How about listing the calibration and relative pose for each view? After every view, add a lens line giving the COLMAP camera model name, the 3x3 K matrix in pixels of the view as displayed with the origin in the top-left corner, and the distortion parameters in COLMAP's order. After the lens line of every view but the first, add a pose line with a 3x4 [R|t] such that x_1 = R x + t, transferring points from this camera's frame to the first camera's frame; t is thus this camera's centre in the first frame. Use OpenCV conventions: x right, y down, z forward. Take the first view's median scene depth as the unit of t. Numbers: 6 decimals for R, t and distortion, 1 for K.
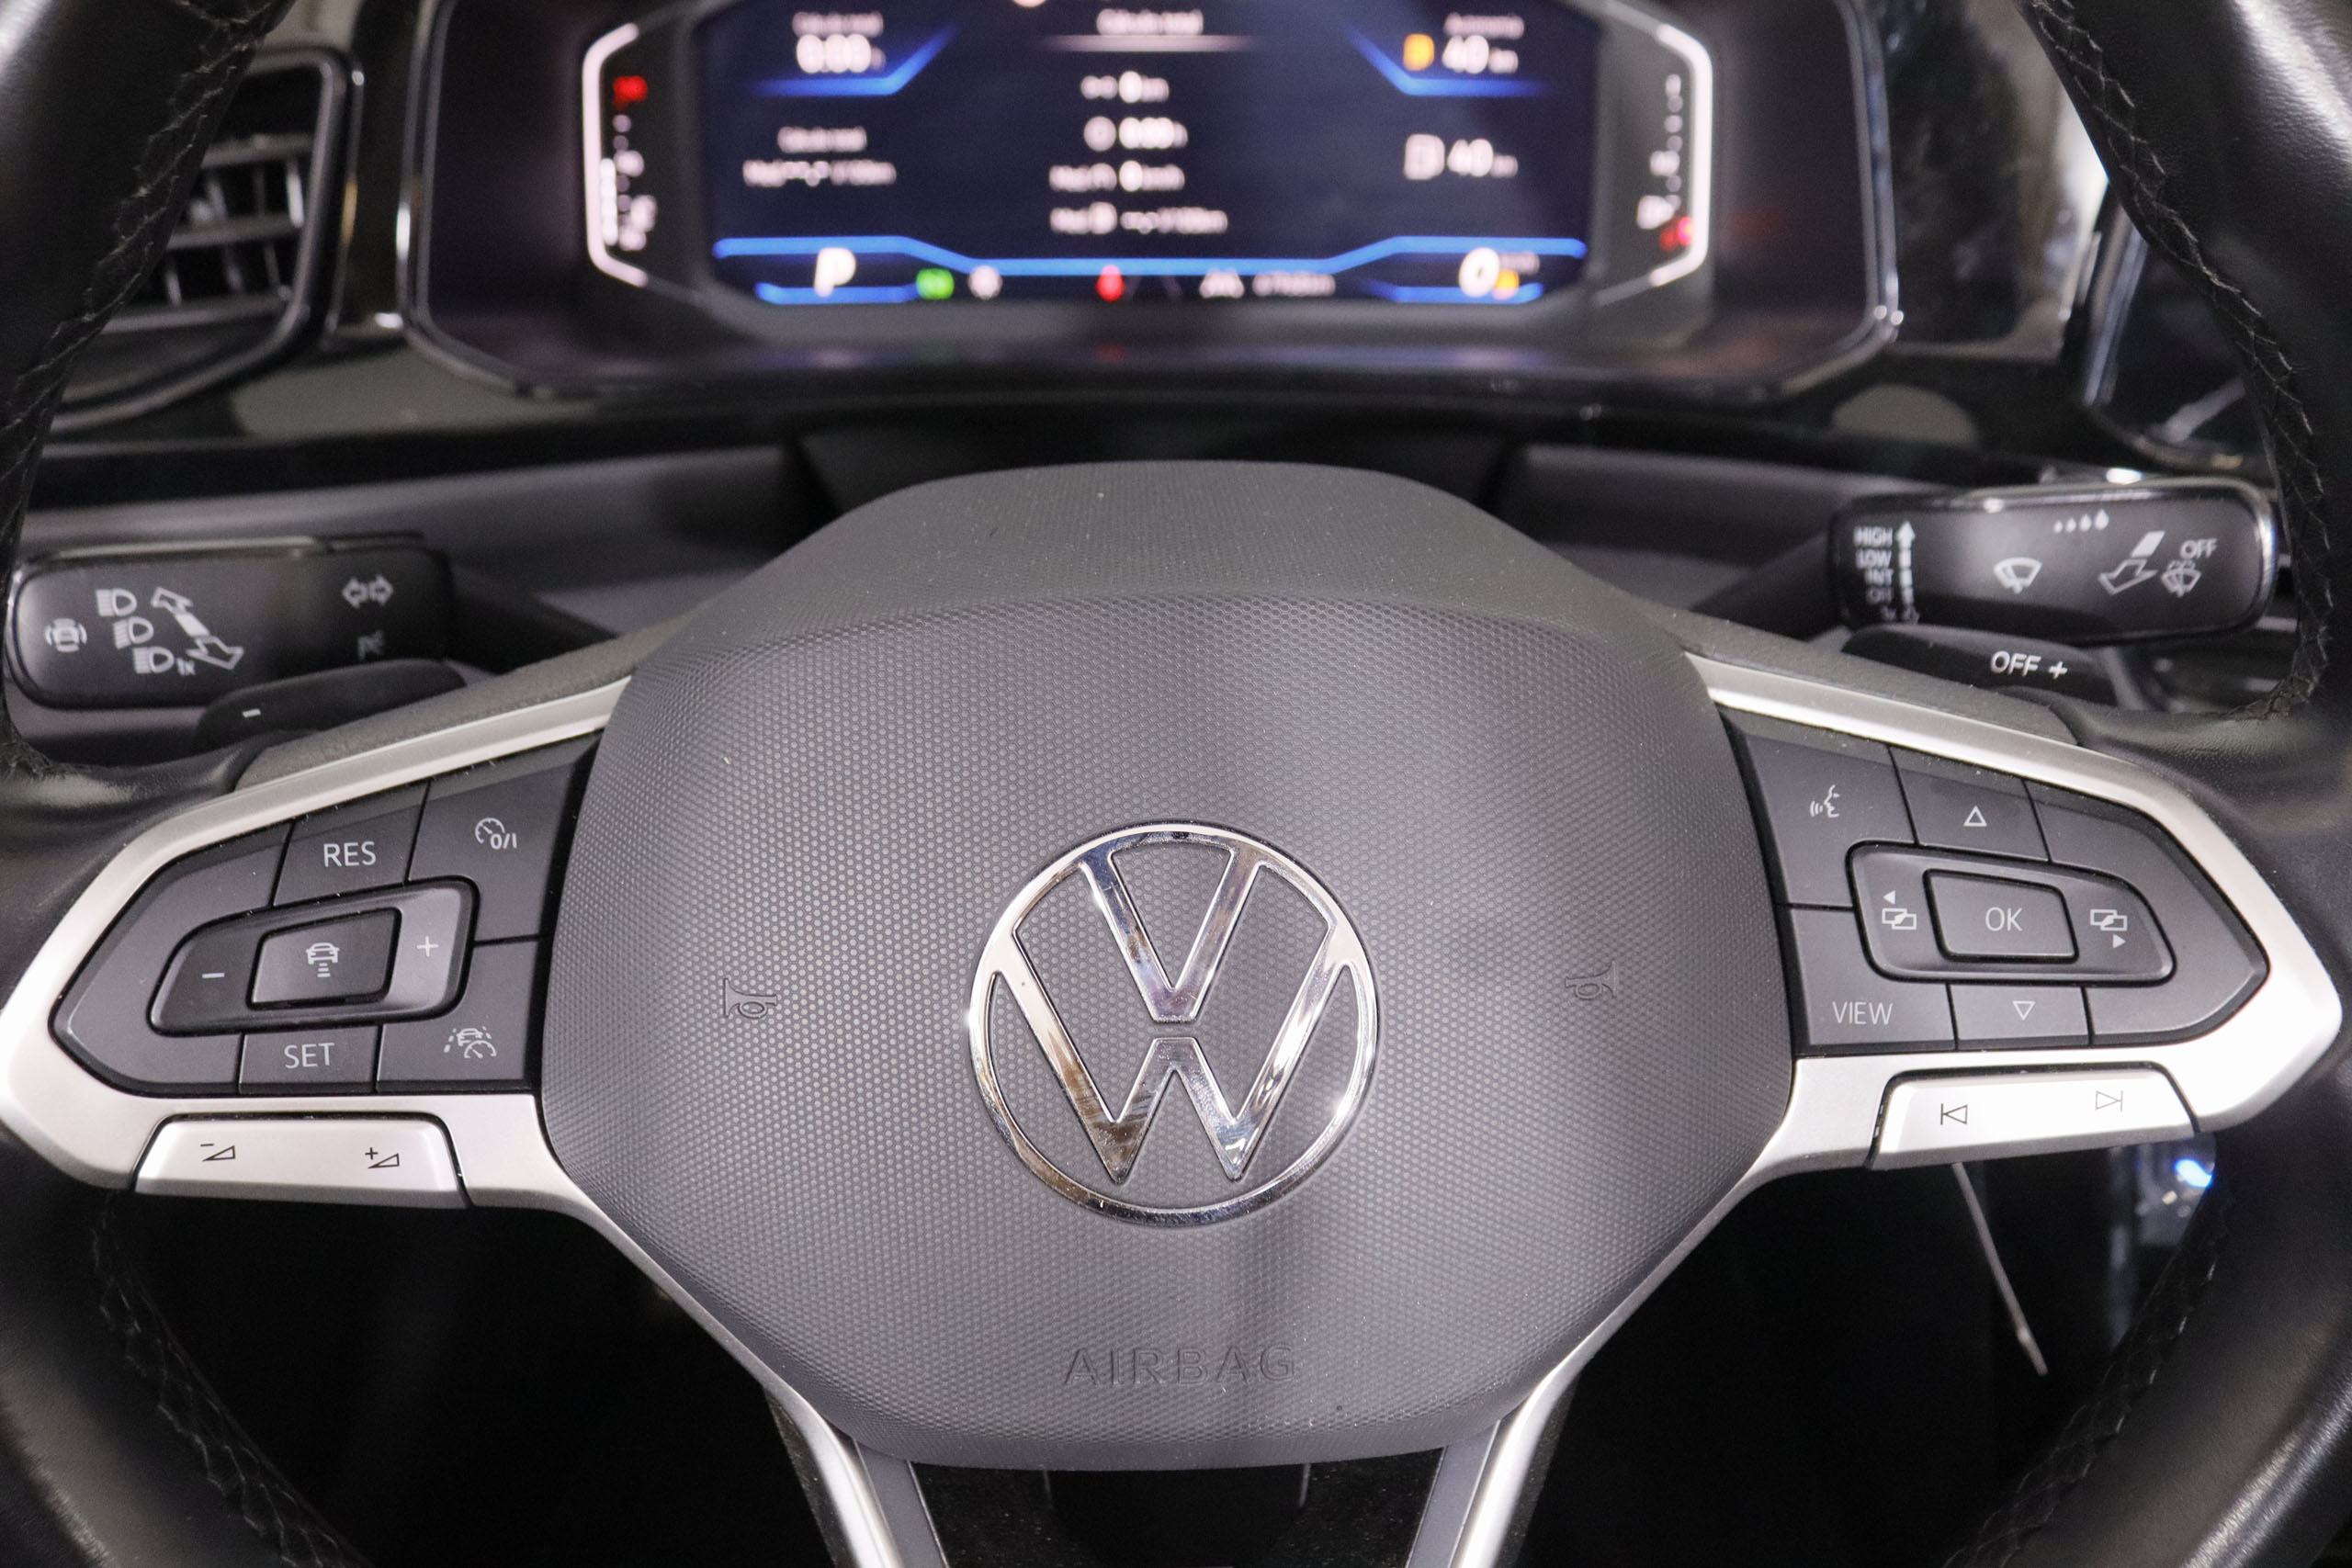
lens RADIAL K [[1969.9, 0, 1186.7], [0, 1969.9, 799.0], [0, 0, 1]] dist [-0.166231, 0.090467]
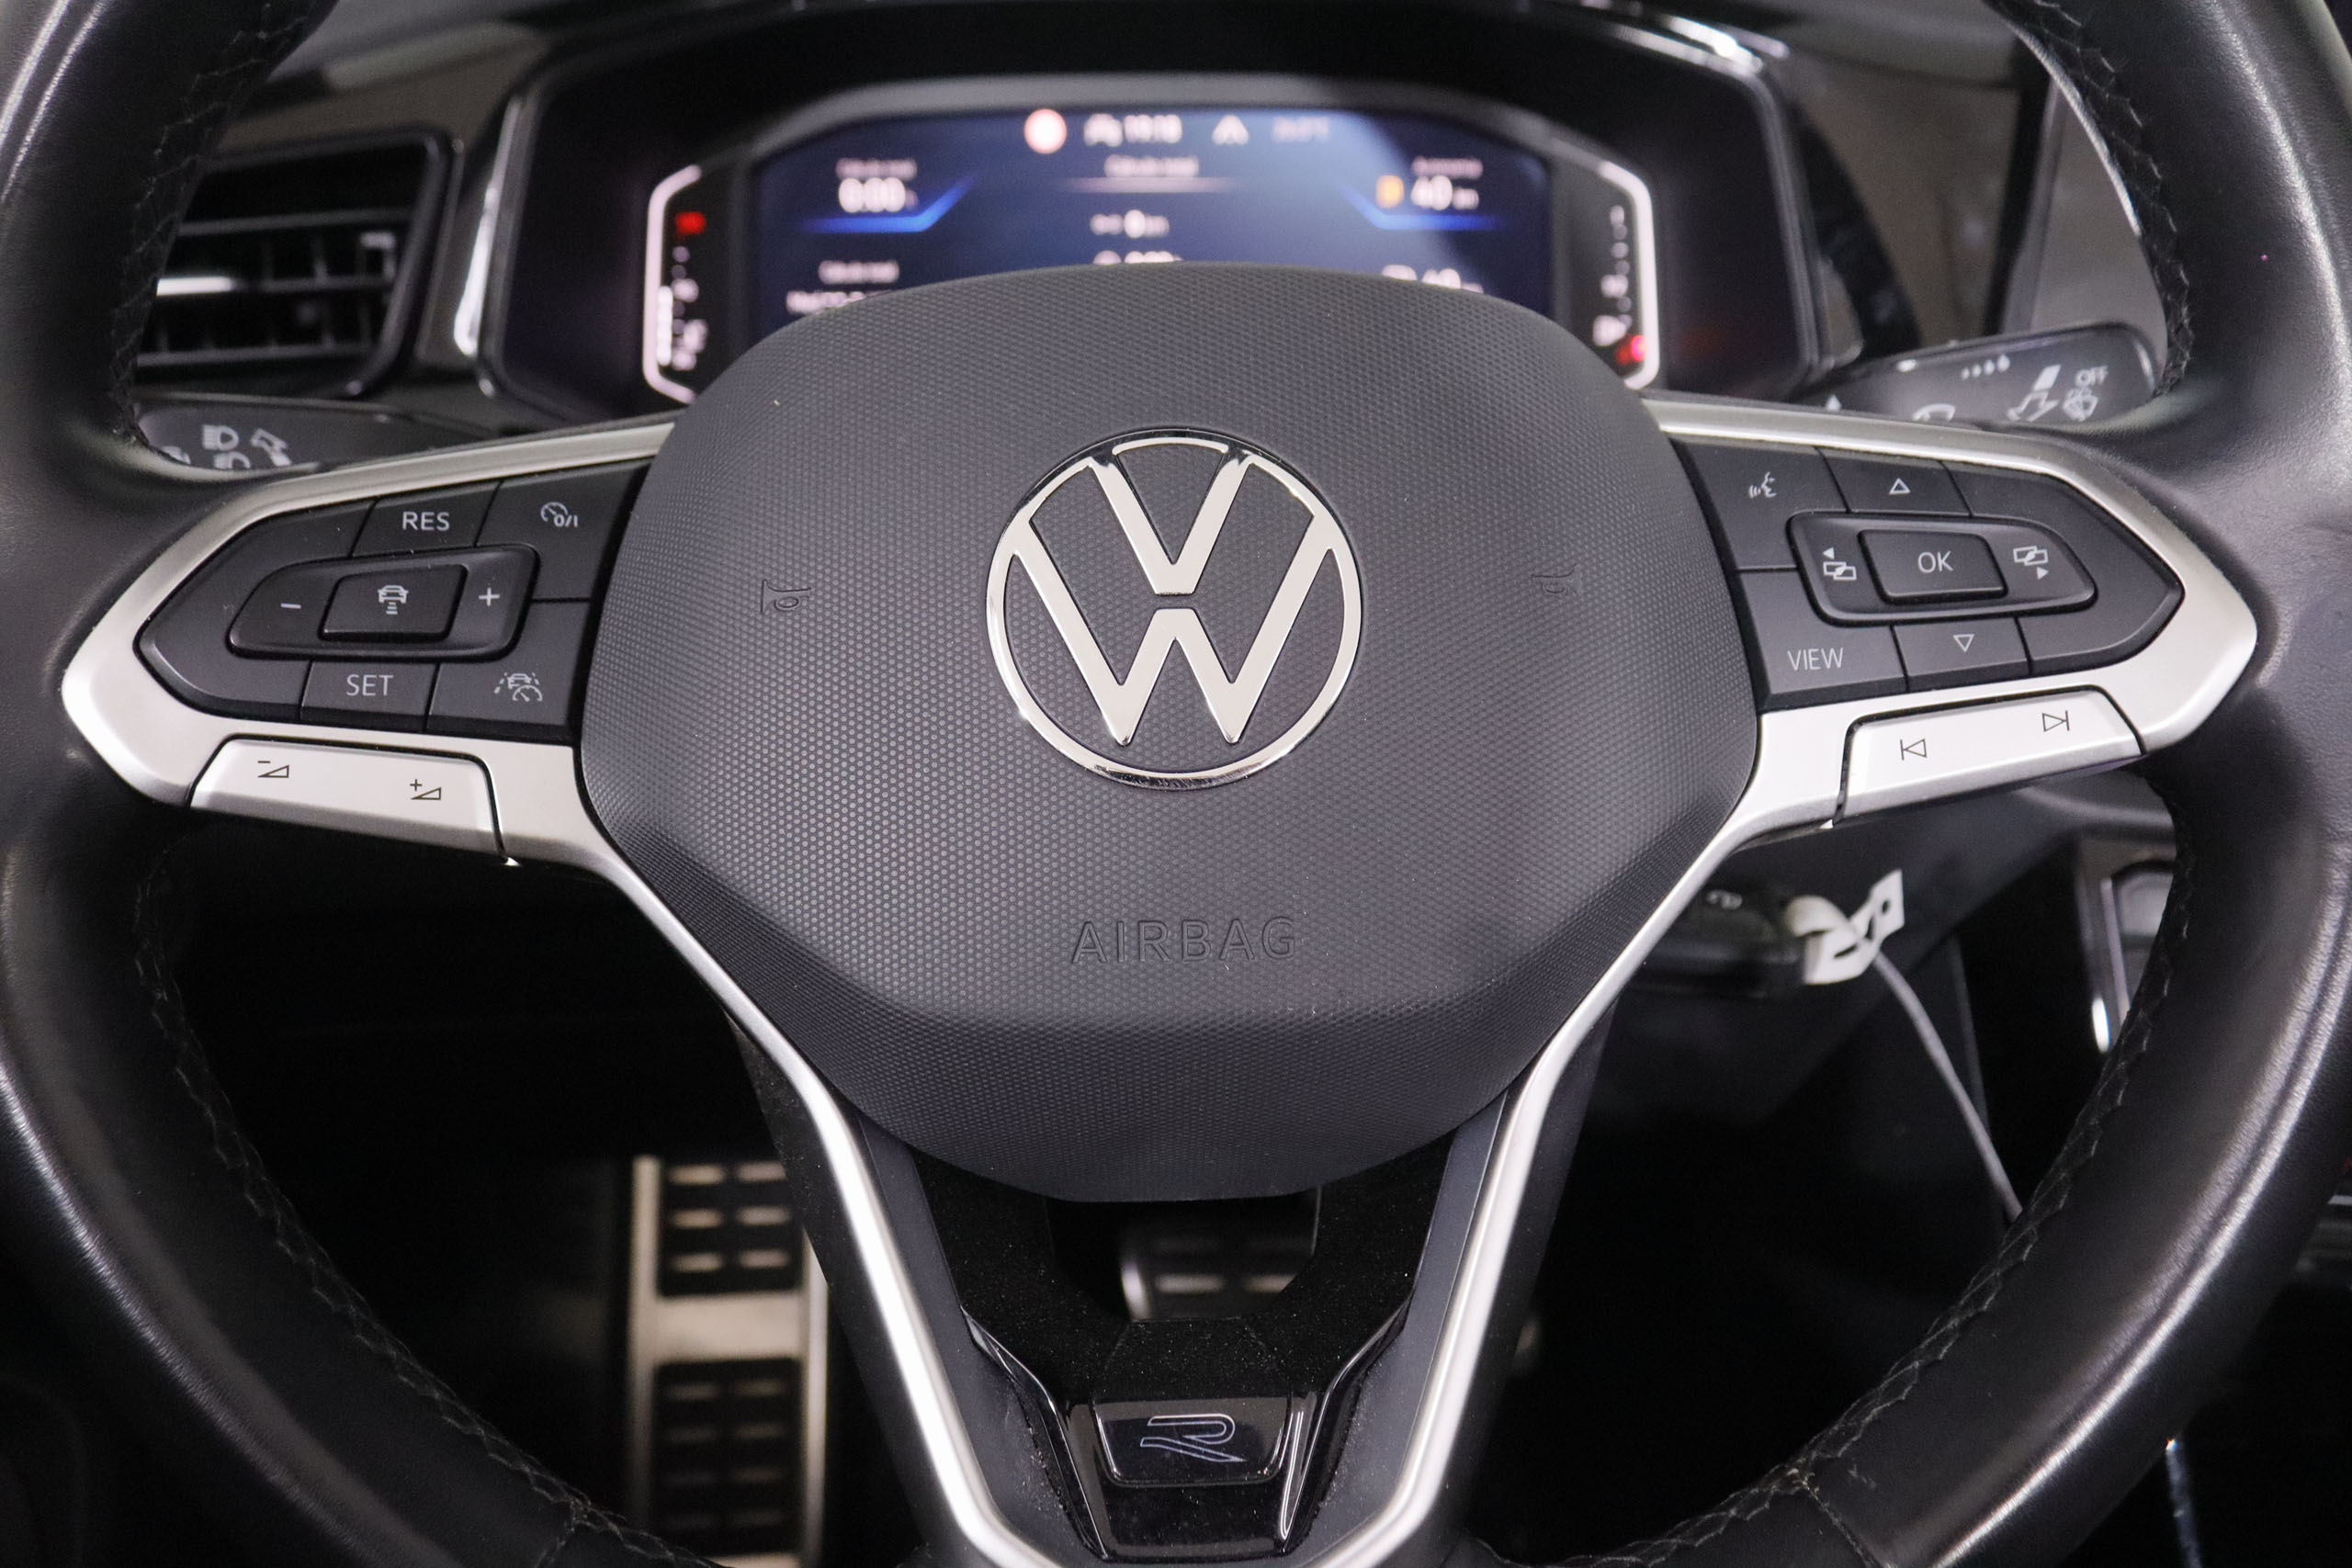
lens RADIAL K [[1969.9, 0, 1193.7], [0, 1969.9, 761.4], [0, 0, 1]] dist [-0.166231, 0.090467]
pose [[0.999940, -0.010970, 0.000366, 0.002562], [0.010690, 0.965740, -0.259292, 0.423663], [0.002491, 0.259280, 0.965799, -0.027740]]
